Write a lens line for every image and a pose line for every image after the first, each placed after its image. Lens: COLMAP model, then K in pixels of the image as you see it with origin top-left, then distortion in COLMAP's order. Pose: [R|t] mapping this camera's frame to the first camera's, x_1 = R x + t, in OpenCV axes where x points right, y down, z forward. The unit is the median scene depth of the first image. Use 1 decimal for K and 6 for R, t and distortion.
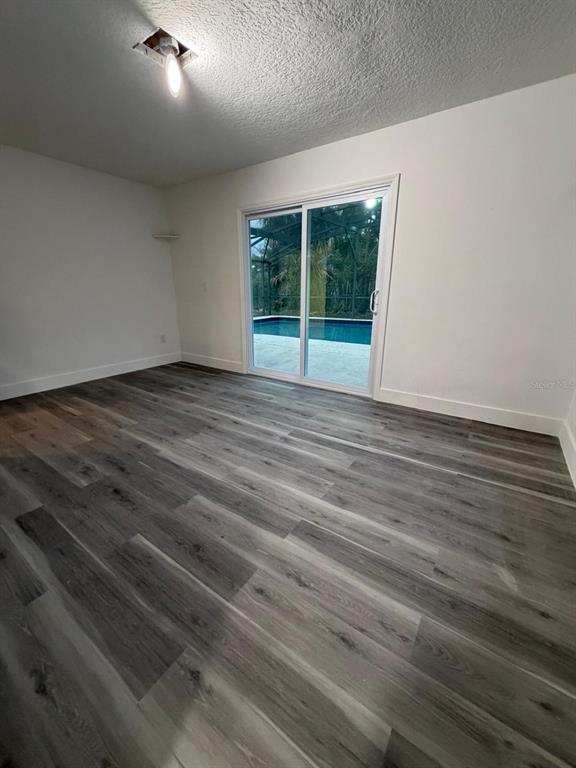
lens RADIAL K [[306.1, 0, 288.2], [0, 306.1, 382.7], [0, 0, 1]] dist [0.000963, -0.000195]
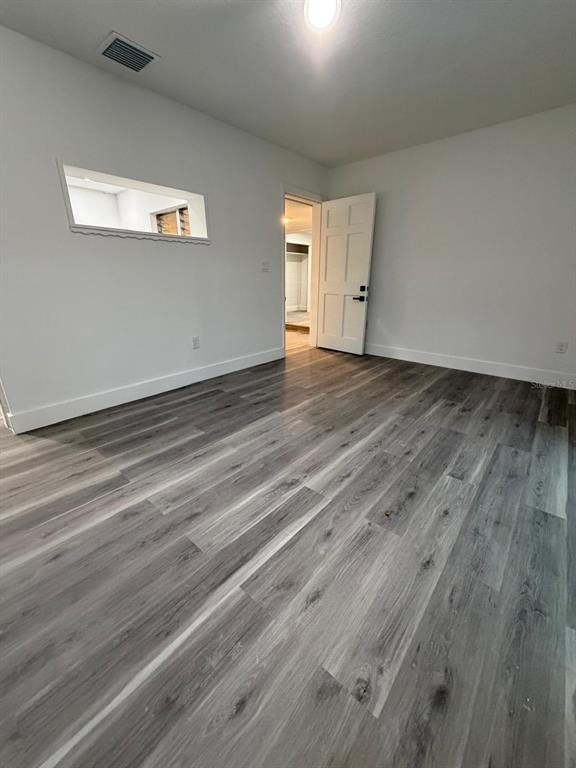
lens RADIAL K [[306.1, 0, 288.2], [0, 306.1, 382.7], [0, 0, 1]] dist [0.000963, -0.000195]
pose [[-0.118825, 0.323916, -0.938594, 0.567719], [-0.289414, 0.892945, 0.344802, -0.256788], [0.949800, 0.312613, -0.012358, 0.927532]]
